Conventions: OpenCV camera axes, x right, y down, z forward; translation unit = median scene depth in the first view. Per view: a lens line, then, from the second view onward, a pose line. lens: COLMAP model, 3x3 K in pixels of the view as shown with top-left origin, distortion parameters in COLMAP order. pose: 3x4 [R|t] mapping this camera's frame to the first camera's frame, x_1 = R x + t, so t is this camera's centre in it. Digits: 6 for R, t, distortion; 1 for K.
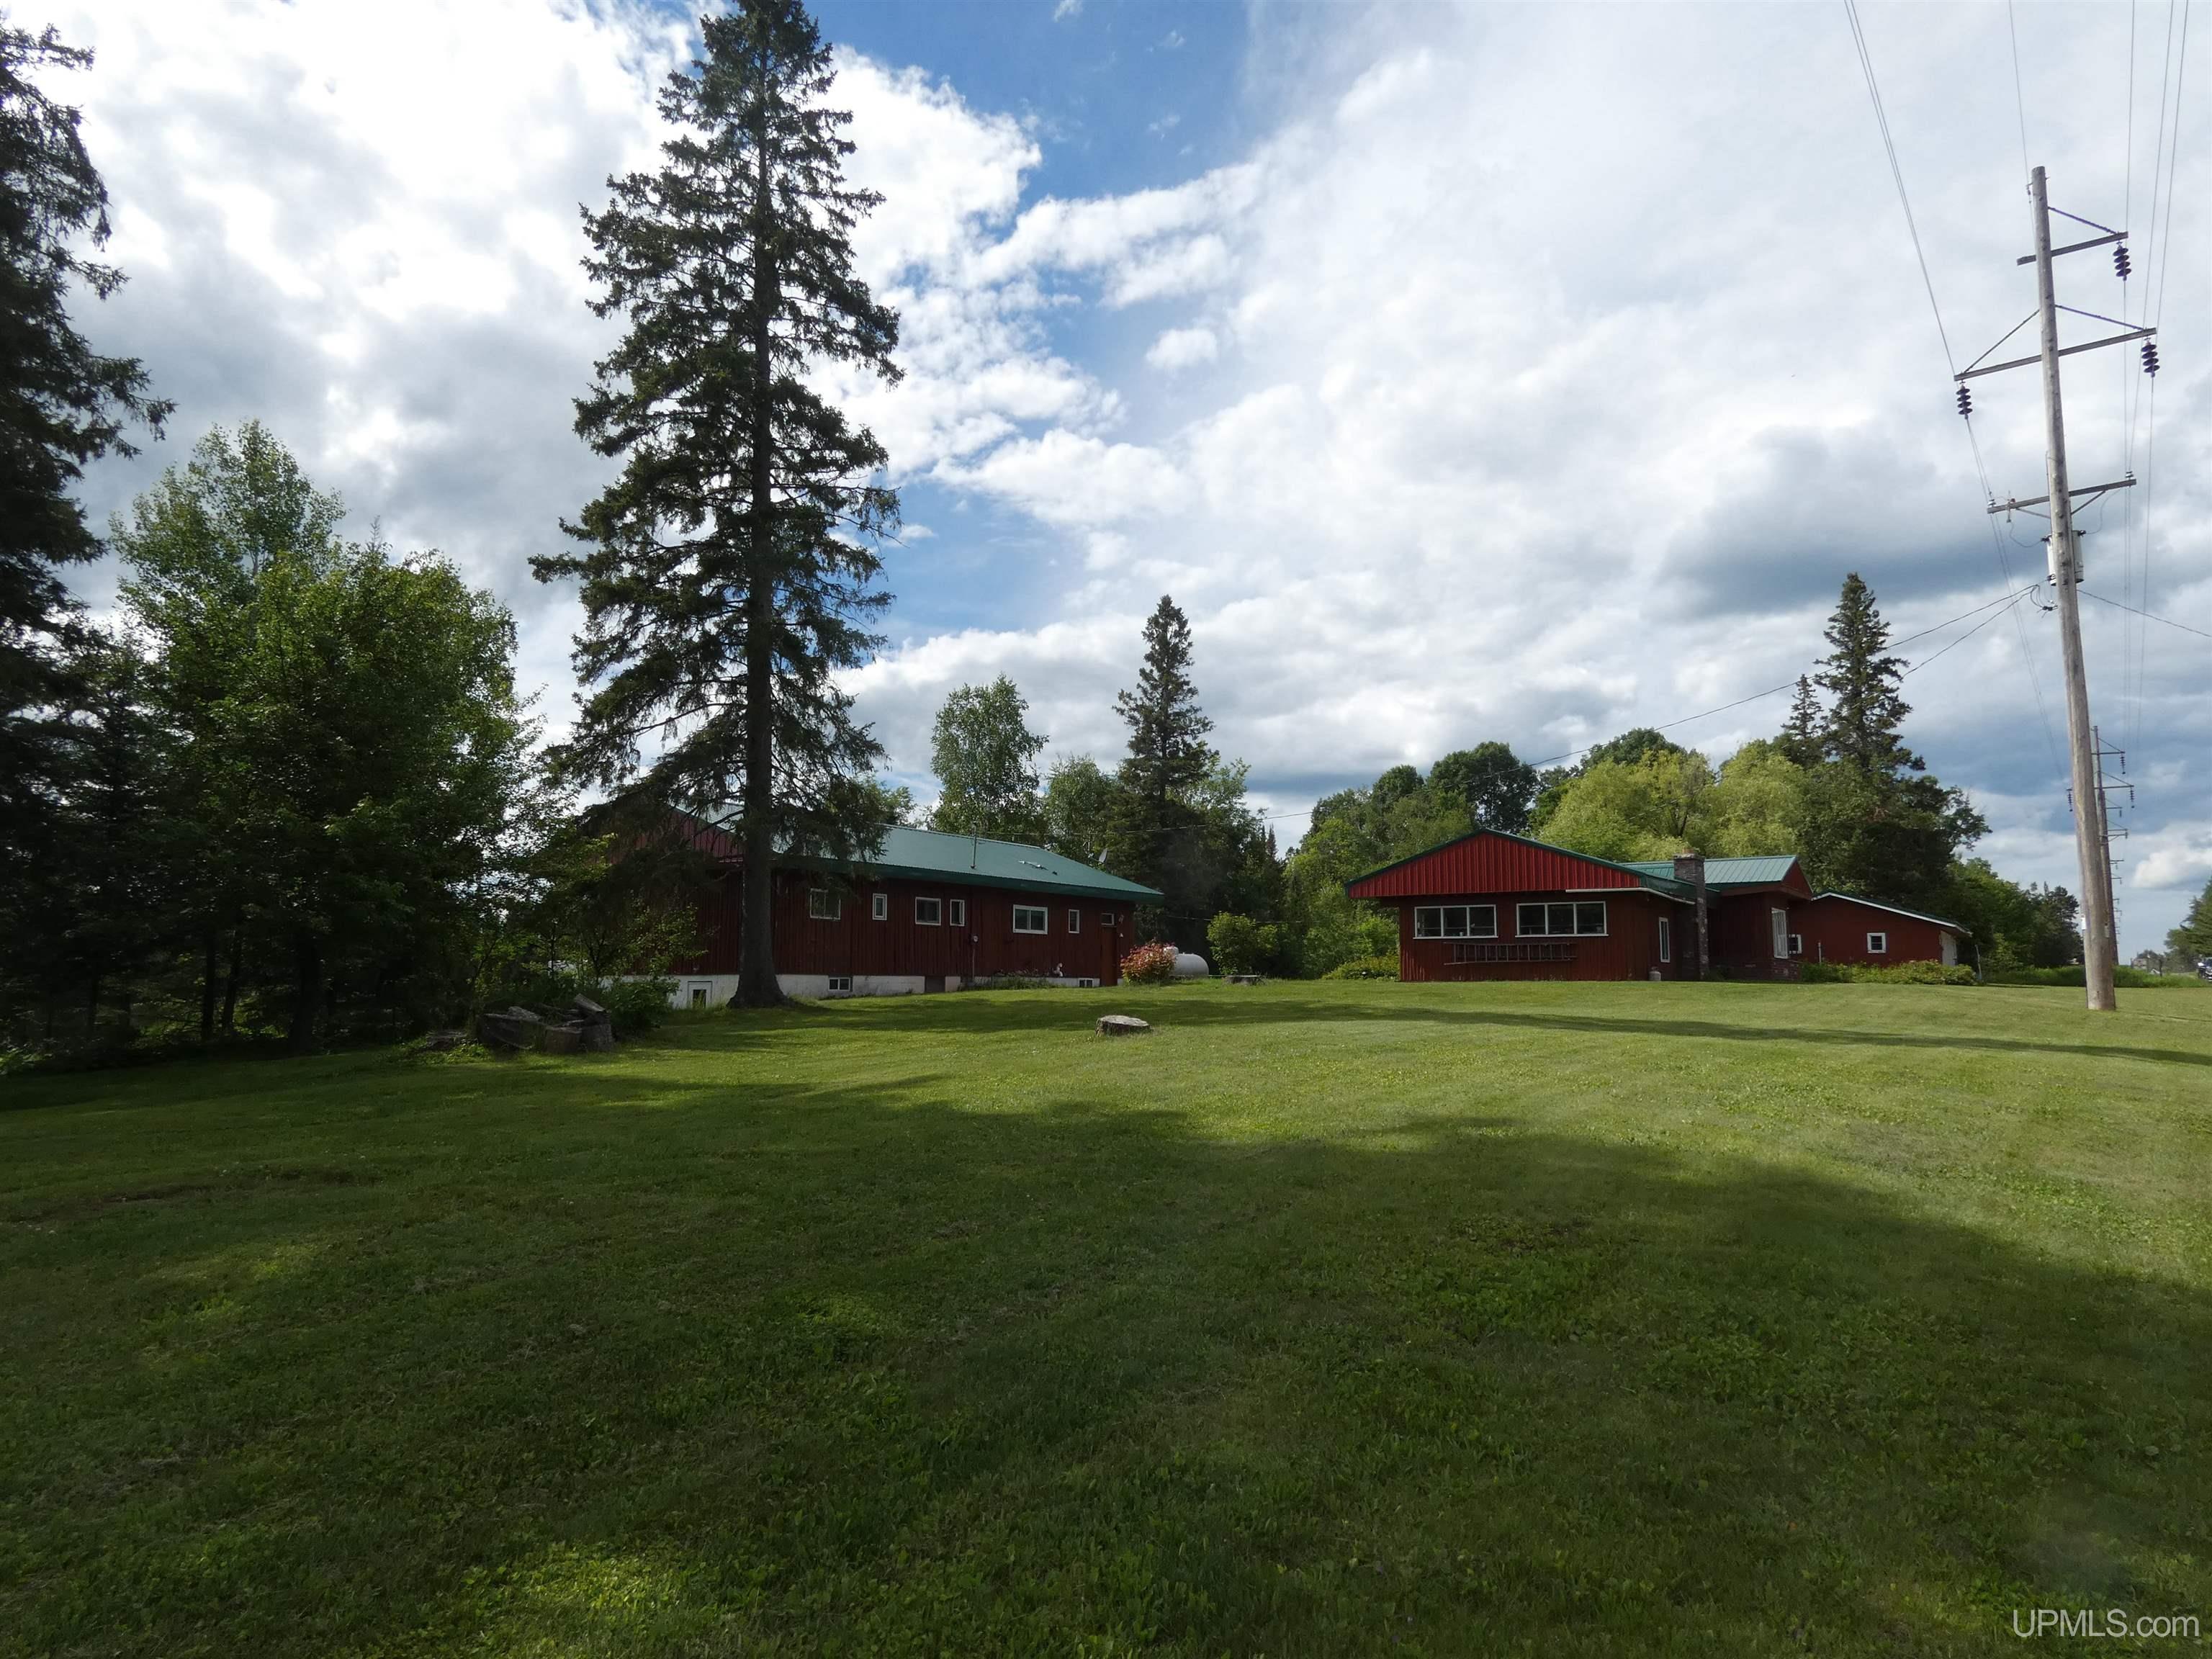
lens RADIAL K [[1331.3, 0, 1125.5], [0, 1331.3, 822.2], [0, 0, 1]] dist [0.001282, -0.004811]
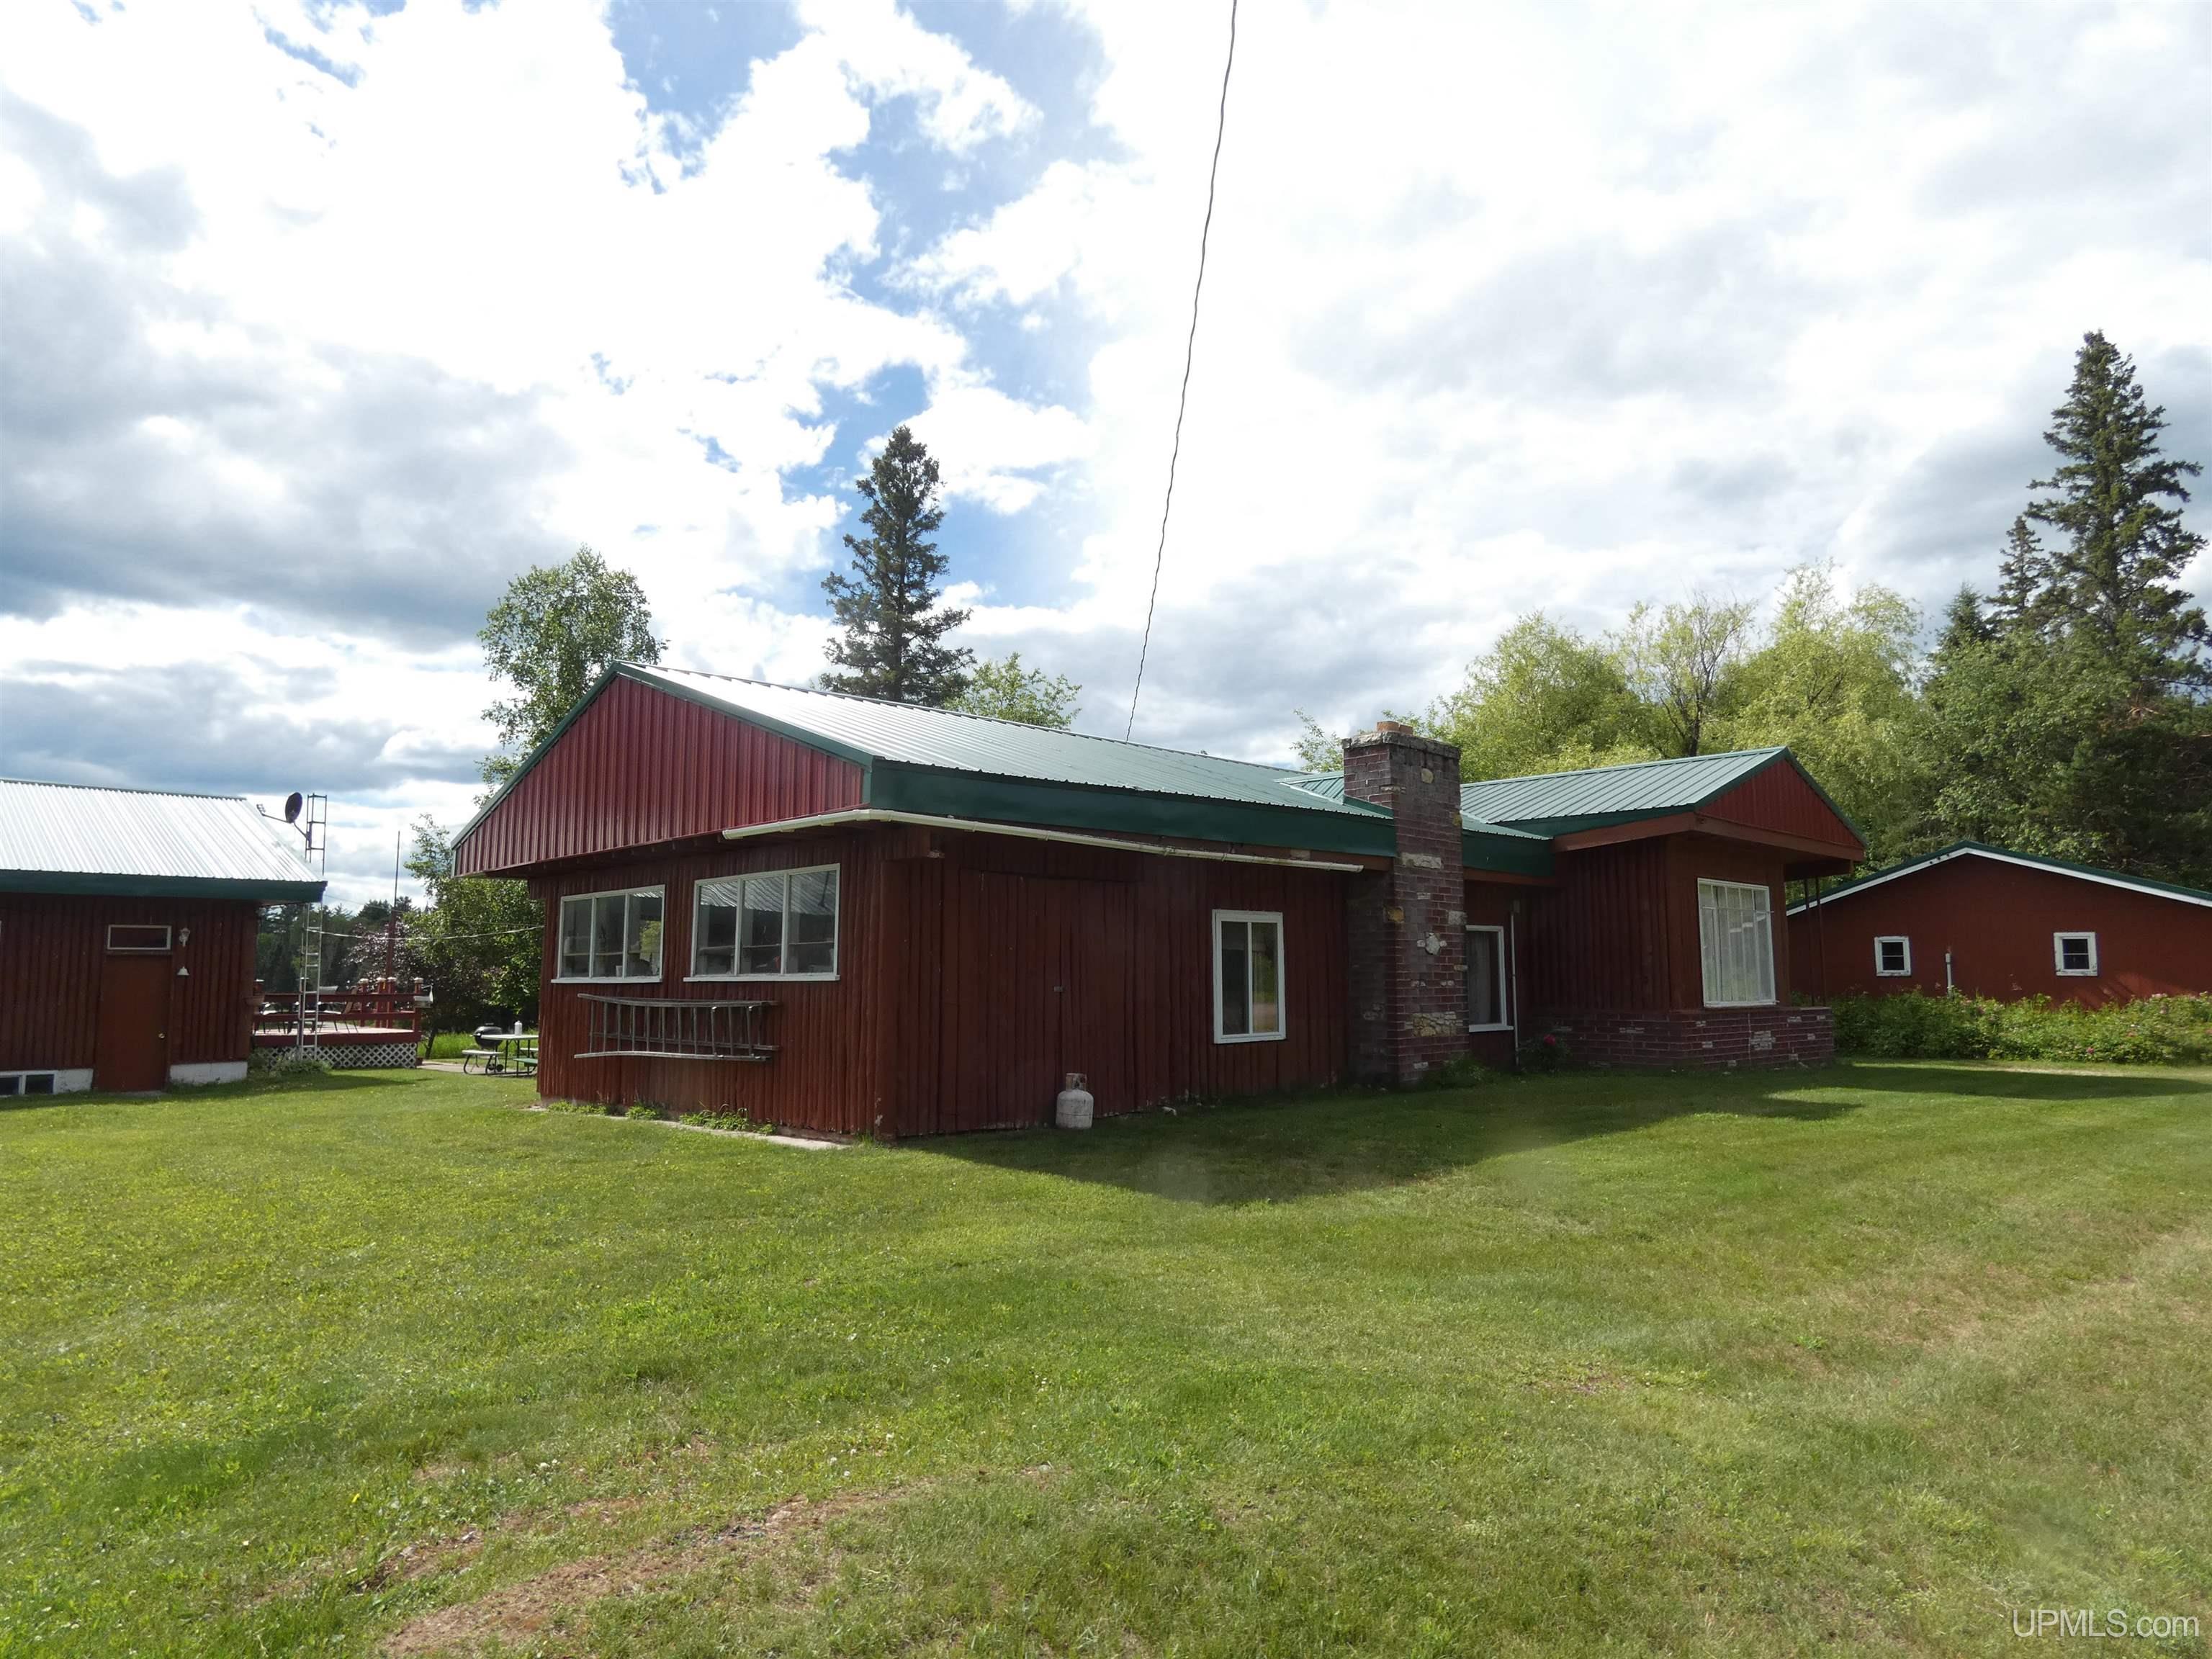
lens RADIAL K [[1331.3, 0, 1094.8], [0, 1331.3, 838.4], [0, 0, 1]] dist [0.001282, -0.004811]
pose [[0.981437, -0.025707, -0.190056, 0.212861], [0.028881, 0.999486, 0.013950, 0.022741], [0.189599, -0.019180, 0.981674, 0.321312]]
